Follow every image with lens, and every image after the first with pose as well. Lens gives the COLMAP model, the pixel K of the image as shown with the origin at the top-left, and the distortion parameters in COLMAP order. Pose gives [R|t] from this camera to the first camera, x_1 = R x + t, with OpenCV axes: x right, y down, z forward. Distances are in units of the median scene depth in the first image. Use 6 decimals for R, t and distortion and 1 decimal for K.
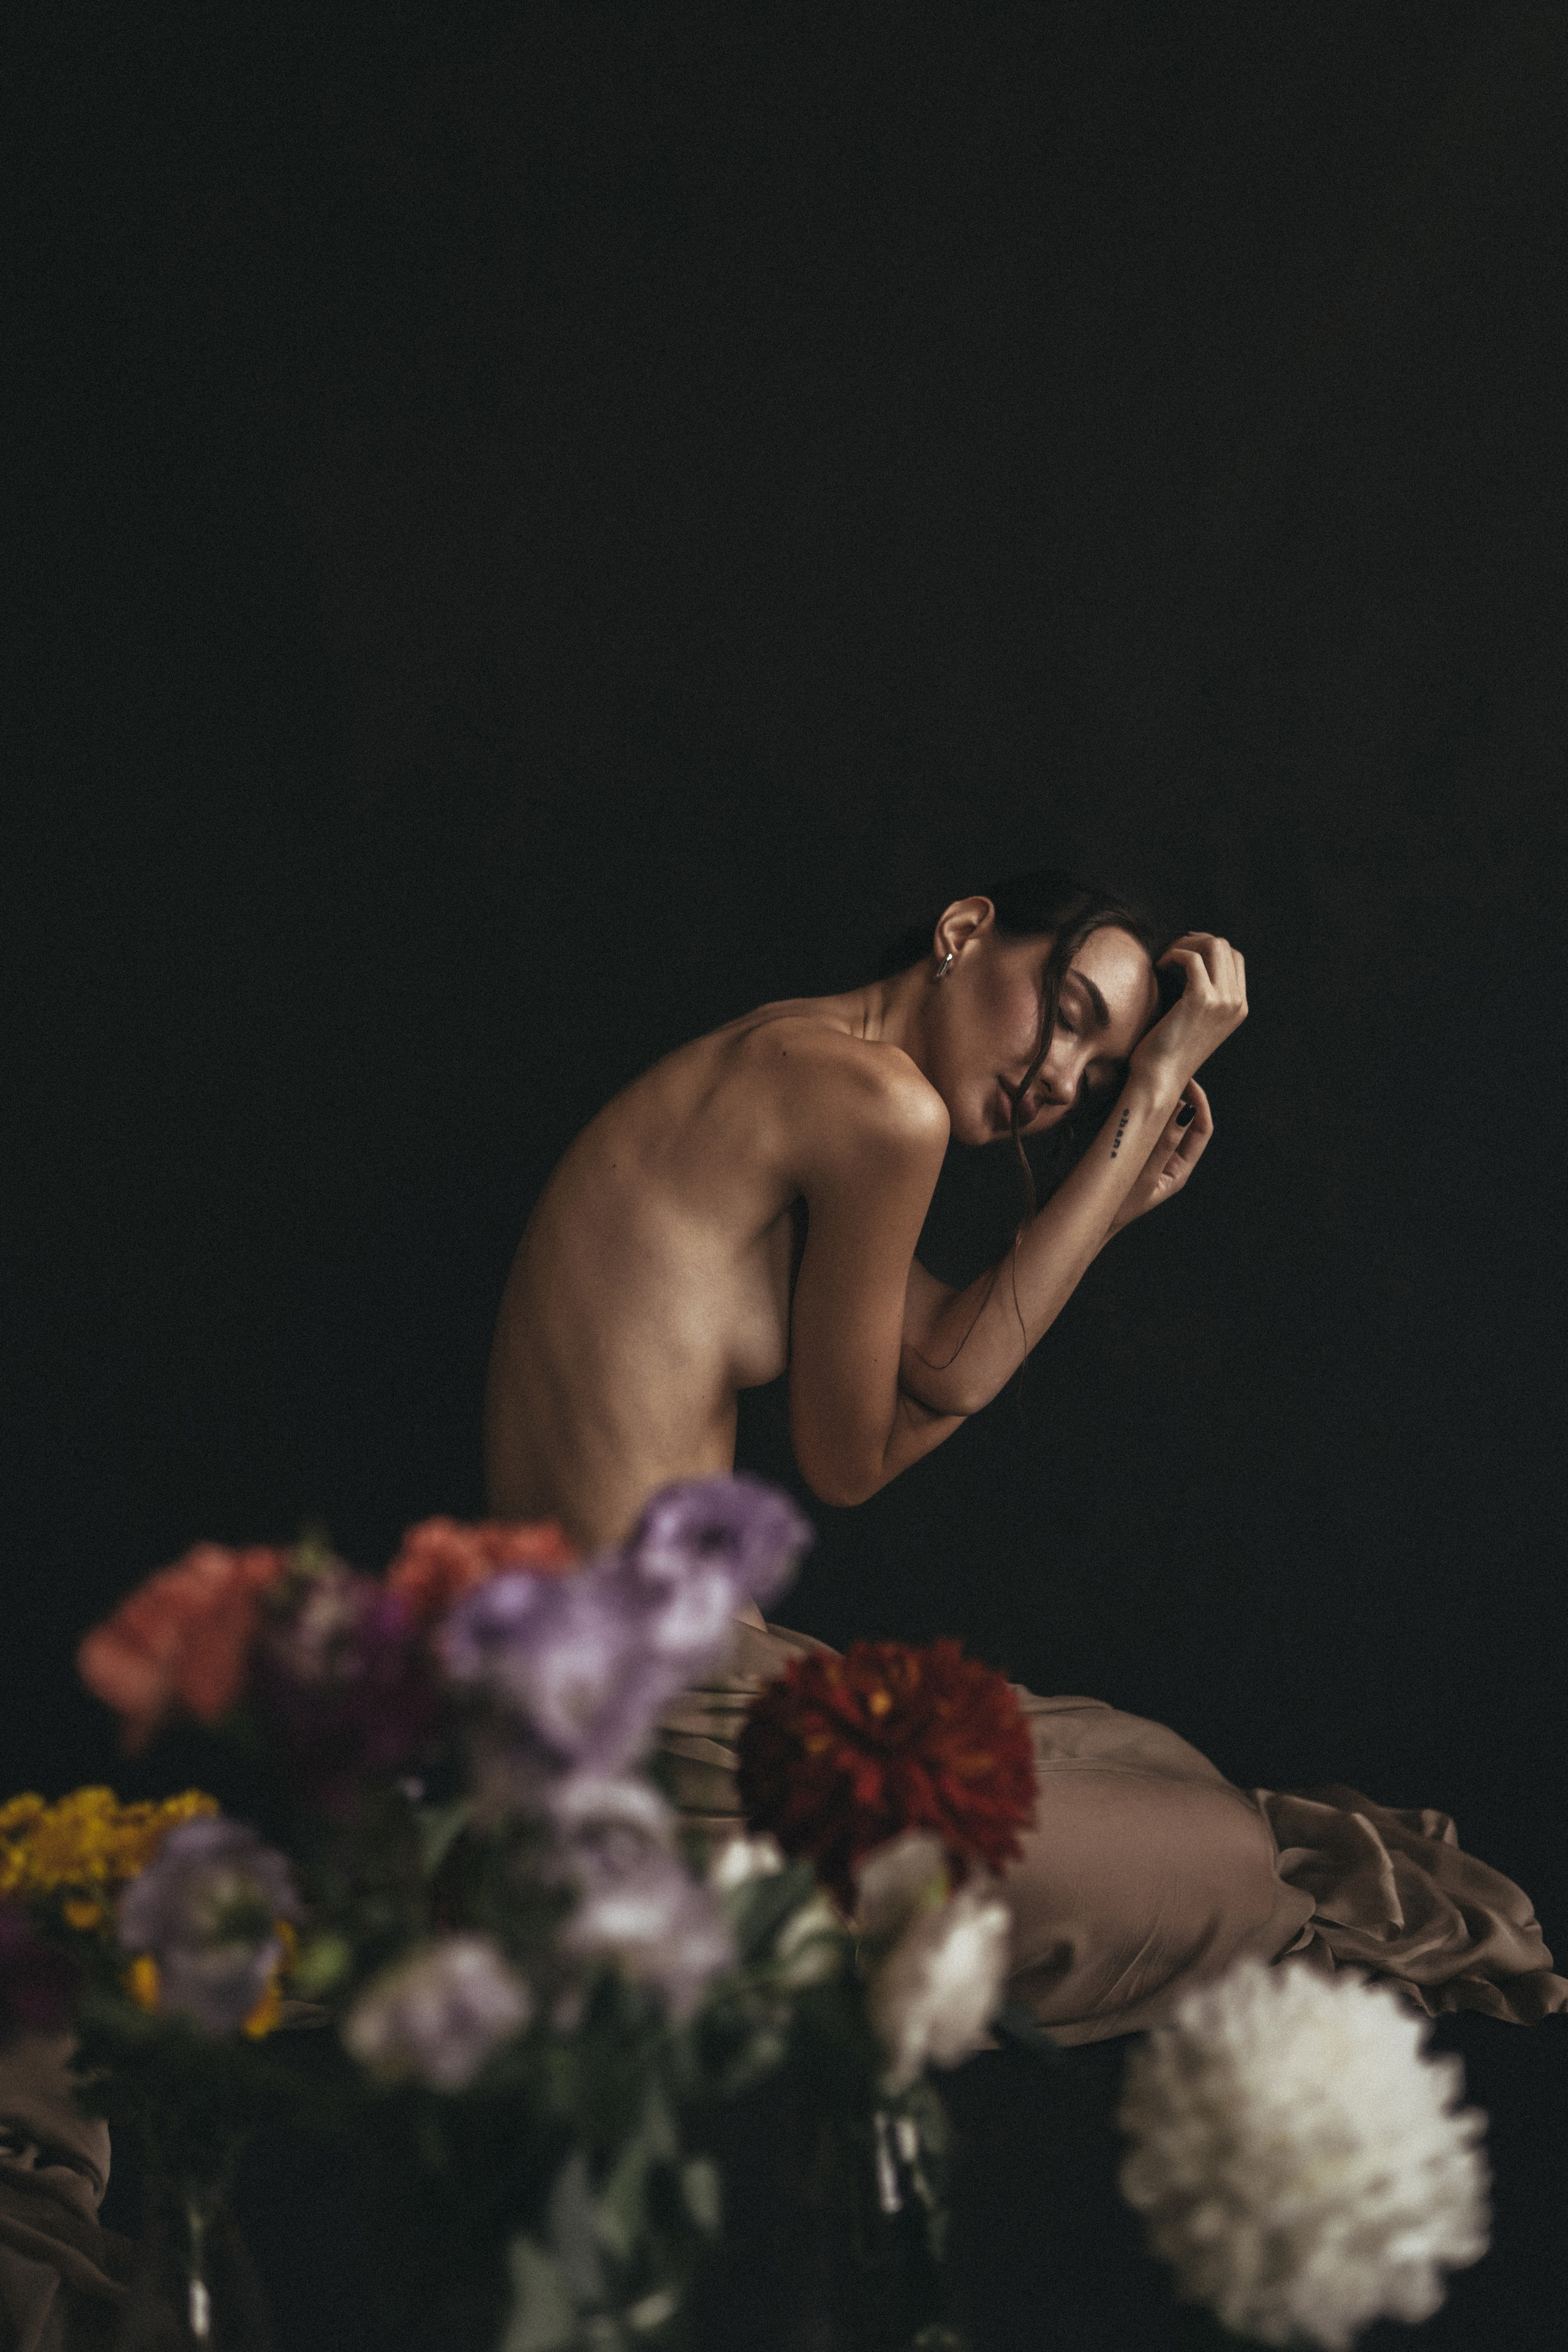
lens RADIAL K [[2286.4, 0, 747.3], [0, 2286.4, 1176.5], [0, 0, 1]] dist [-0.010241, -0.017756]
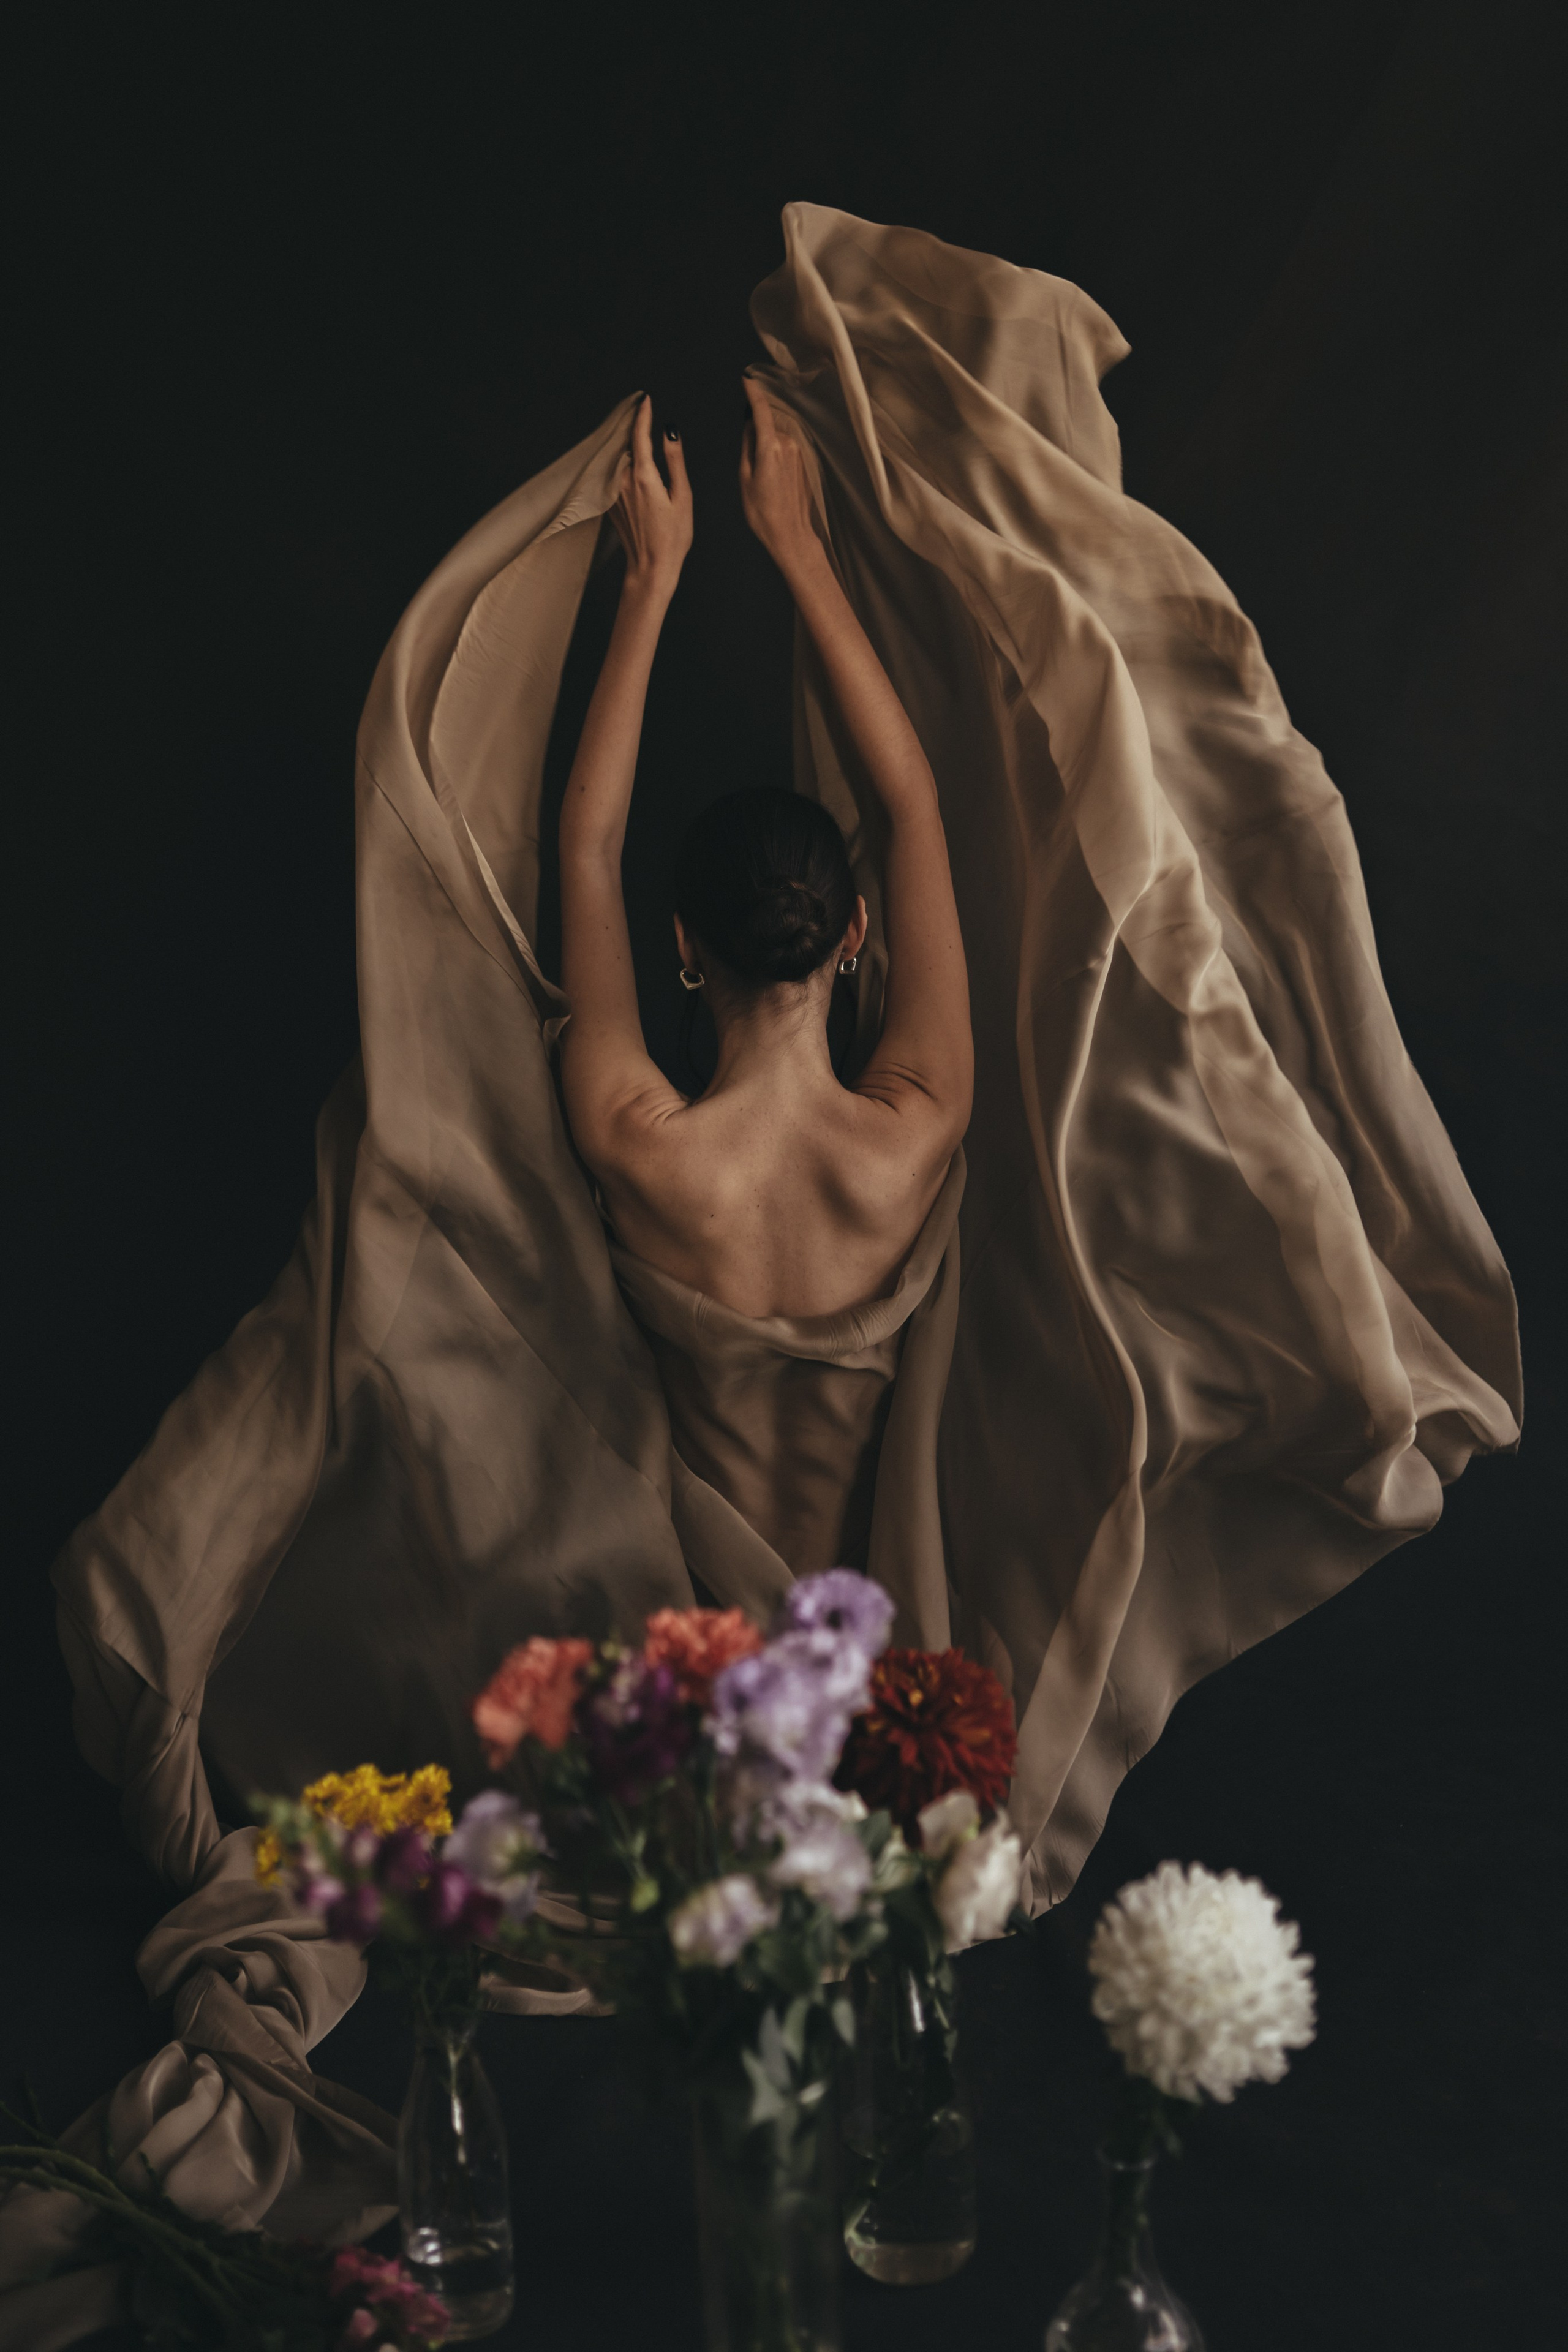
lens RADIAL K [[2286.4, 0, 747.3], [0, 2286.4, 1176.5], [0, 0, 1]] dist [-0.010241, -0.017756]
pose [[0.997176, -0.009745, 0.074466, -0.195701], [0.005425, 0.998302, 0.057994, -0.240523], [-0.074905, -0.057426, 0.995536, -0.559067]]
